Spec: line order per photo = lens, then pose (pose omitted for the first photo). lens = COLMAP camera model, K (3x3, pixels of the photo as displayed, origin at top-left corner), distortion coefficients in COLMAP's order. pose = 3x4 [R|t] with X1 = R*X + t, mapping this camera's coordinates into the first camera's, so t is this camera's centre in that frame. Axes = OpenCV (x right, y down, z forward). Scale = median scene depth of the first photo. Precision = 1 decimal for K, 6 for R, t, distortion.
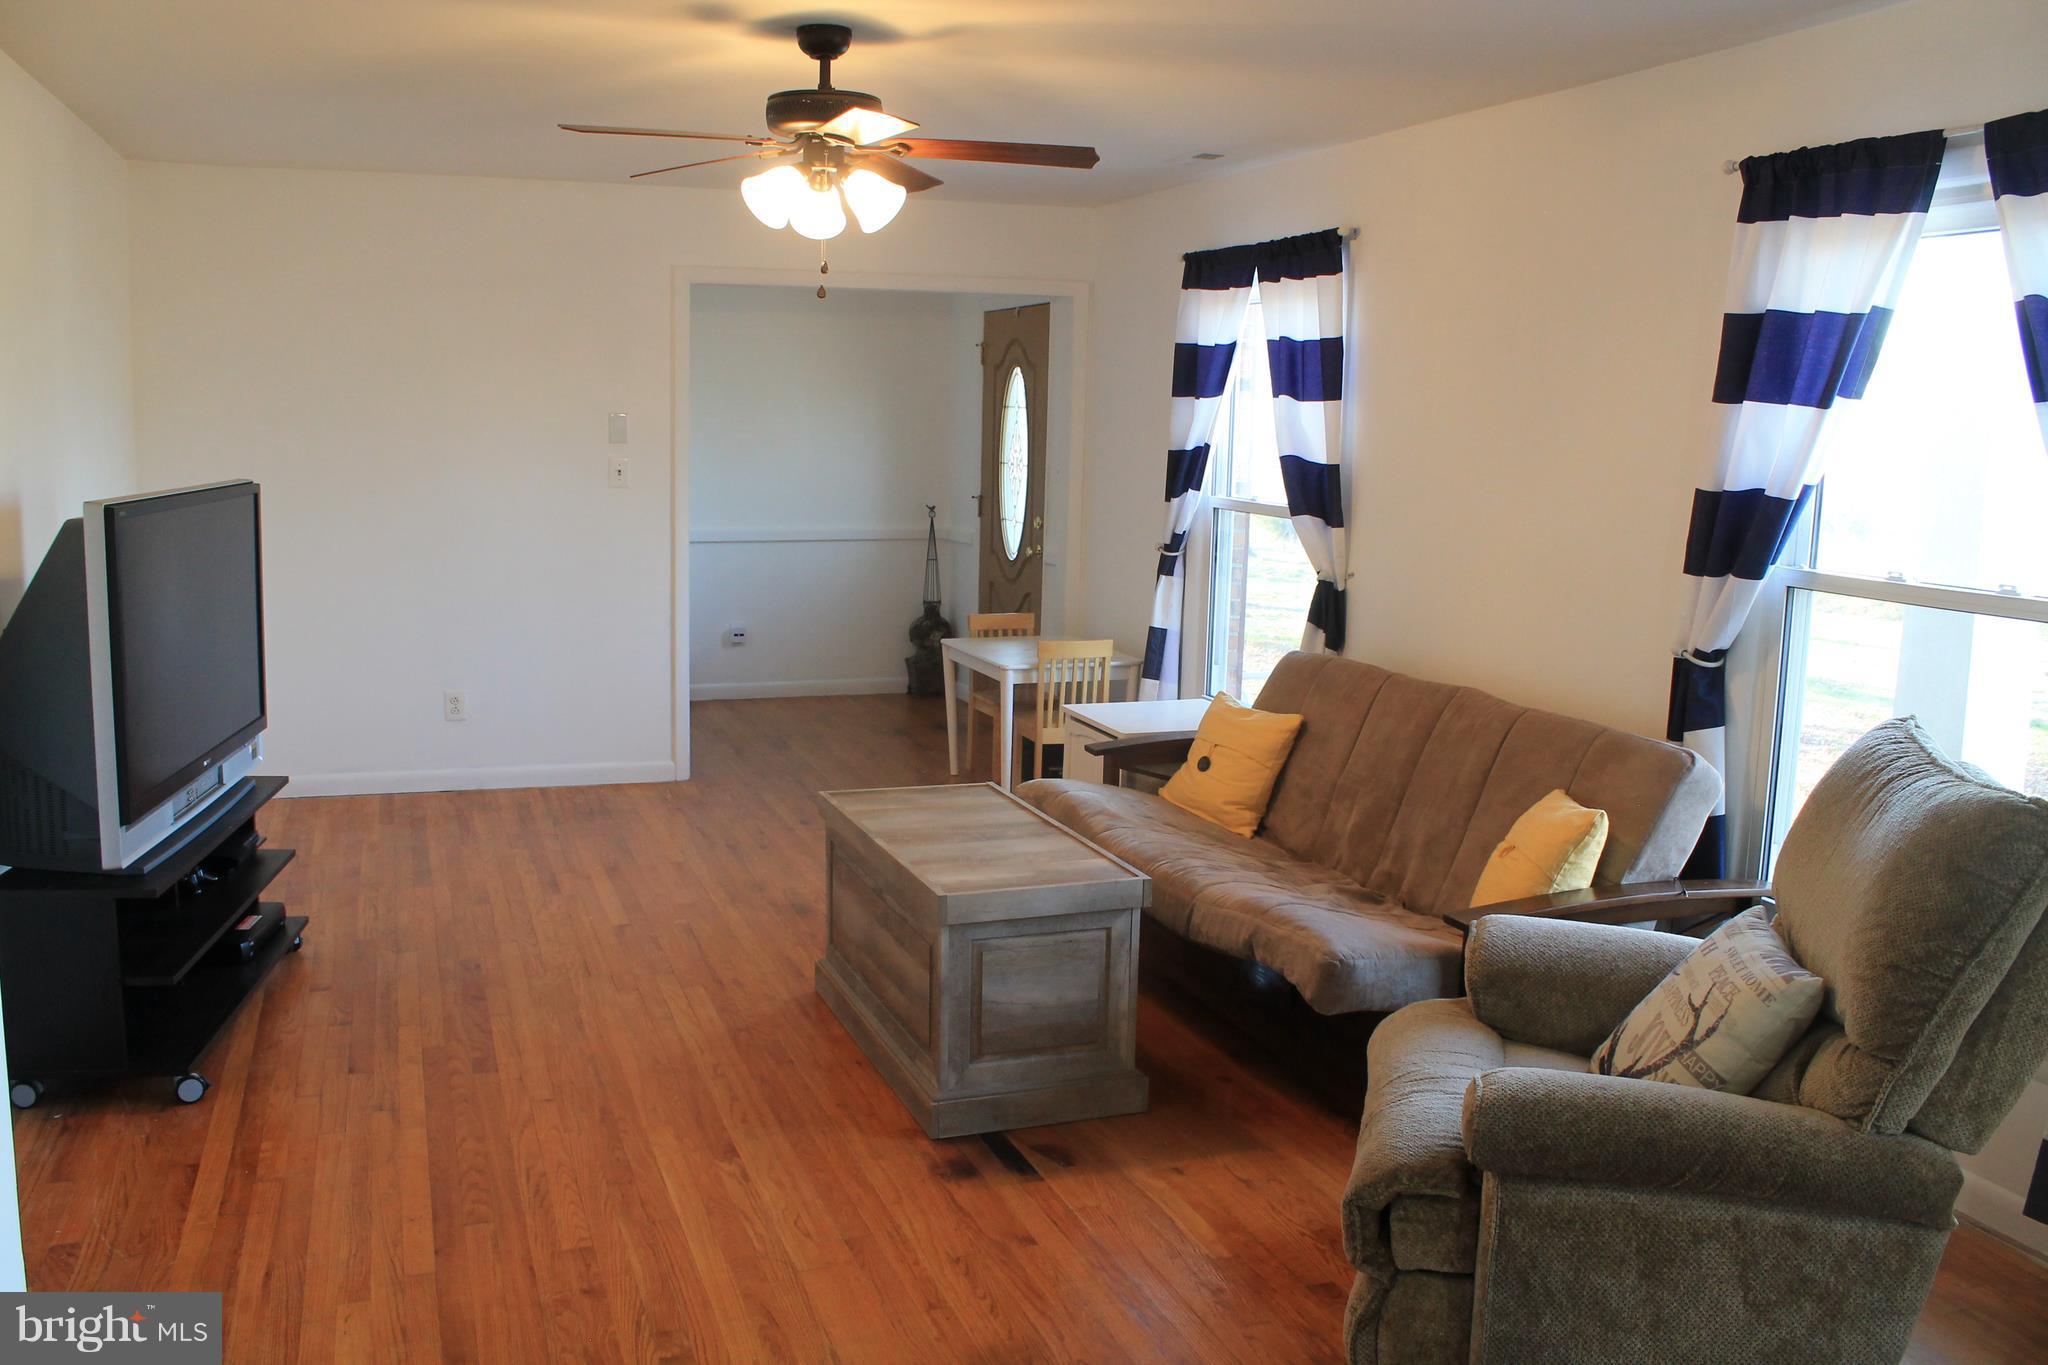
lens RADIAL K [[1723.2, 0, 1024.0], [0, 1723.2, 682.5], [0, 0, 1]] dist [-0.157882, 0.137420]
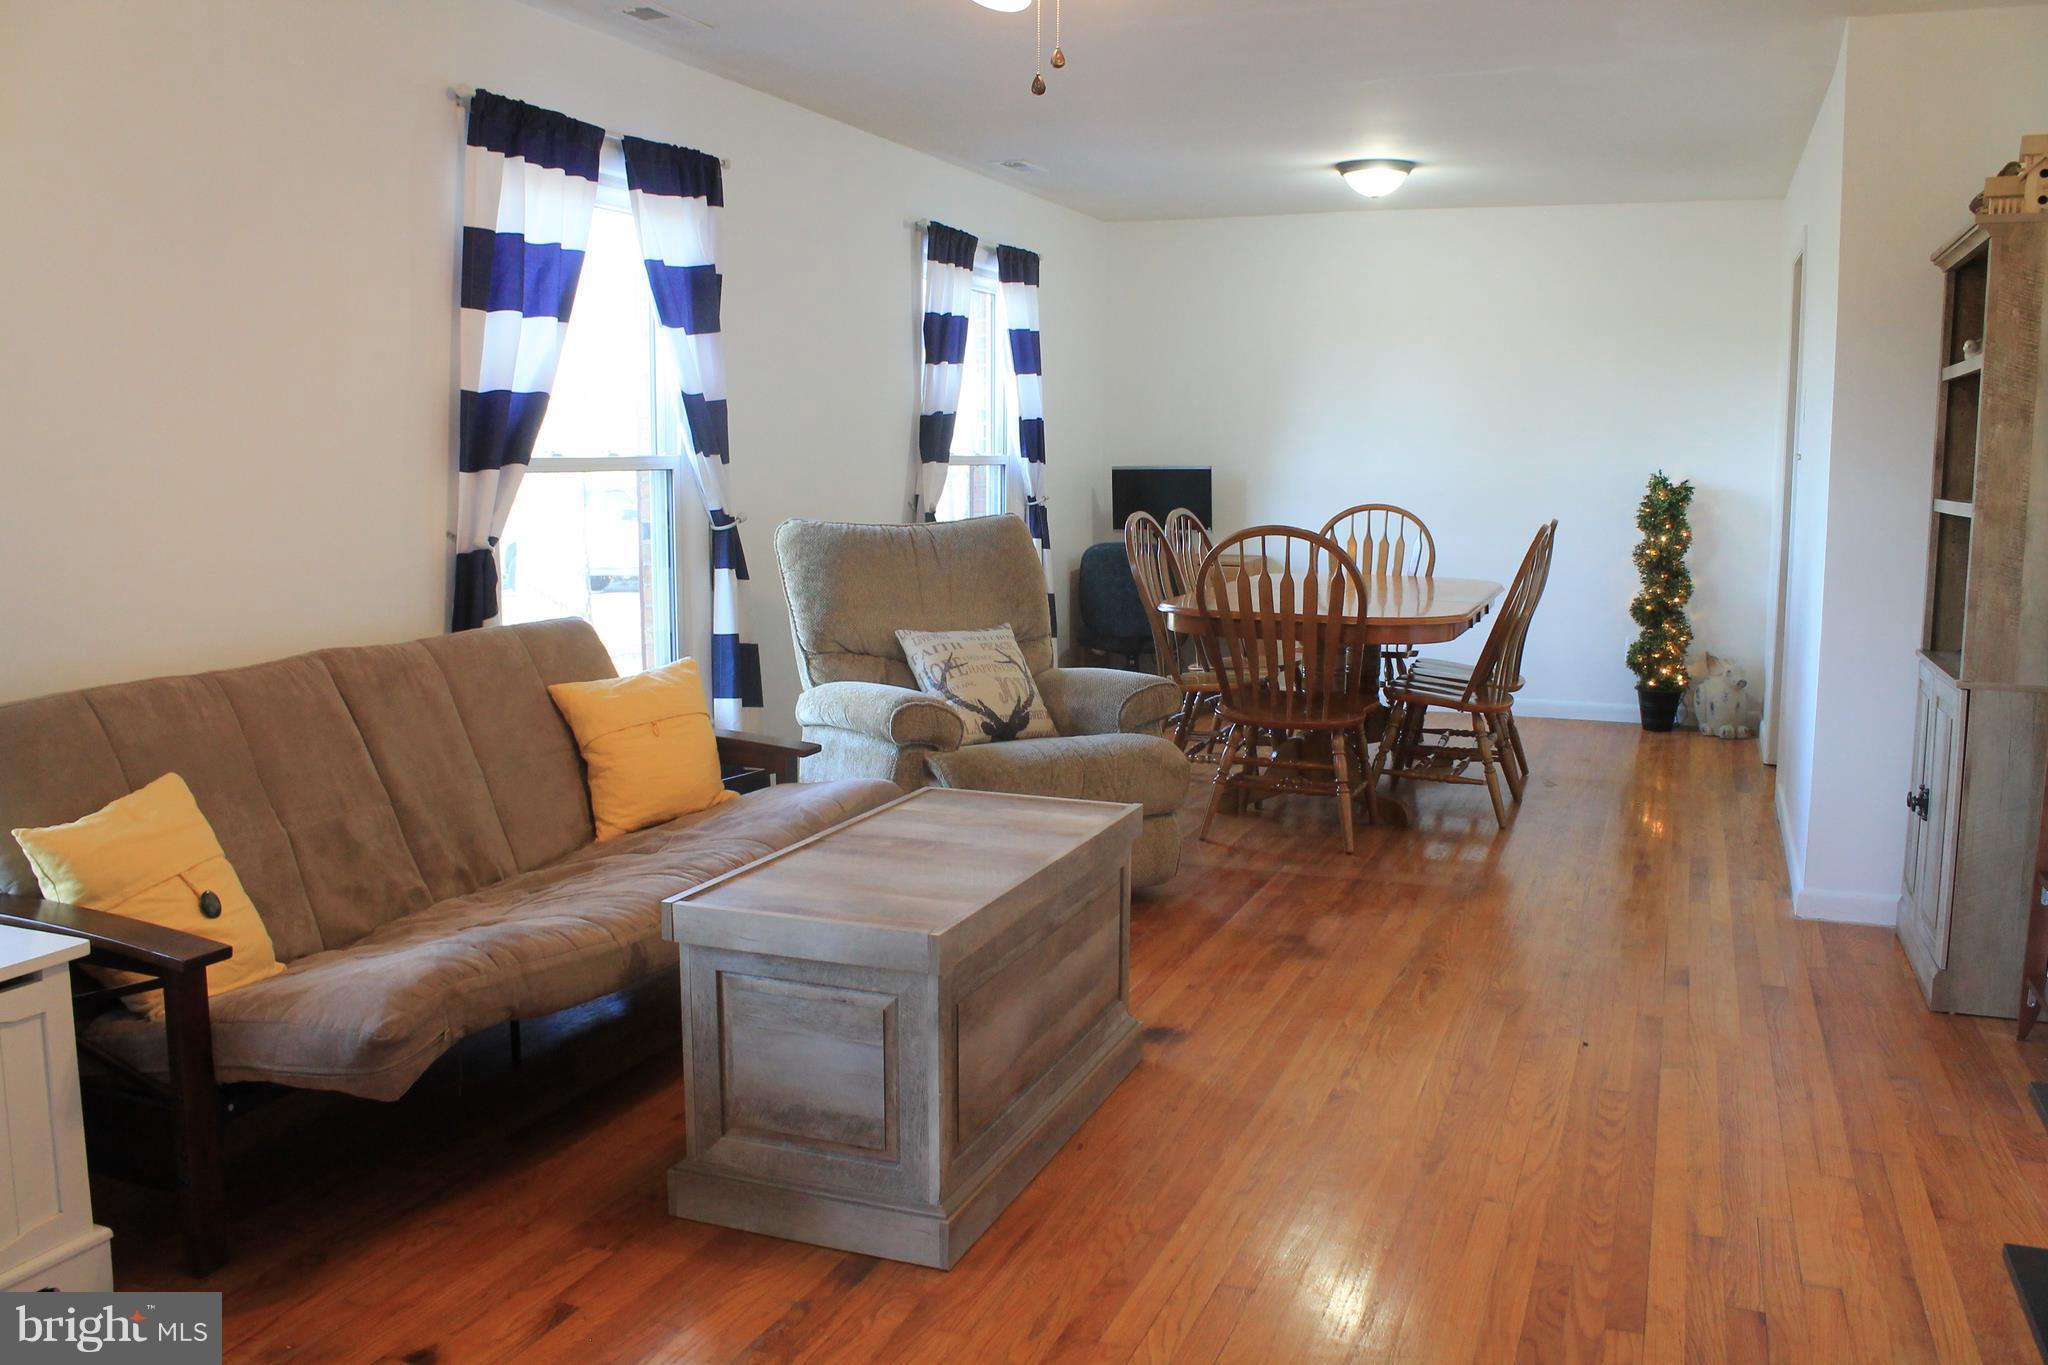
lens RADIAL K [[1723.2, 0, 1024.0], [0, 1723.2, 682.5], [0, 0, 1]] dist [-0.157882, 0.137420]
pose [[-0.750871, -0.108492, 0.651477, -0.631446], [0.075644, 0.965797, 0.248021, -0.191649], [-0.656103, 0.235512, -0.716982, 1.733264]]
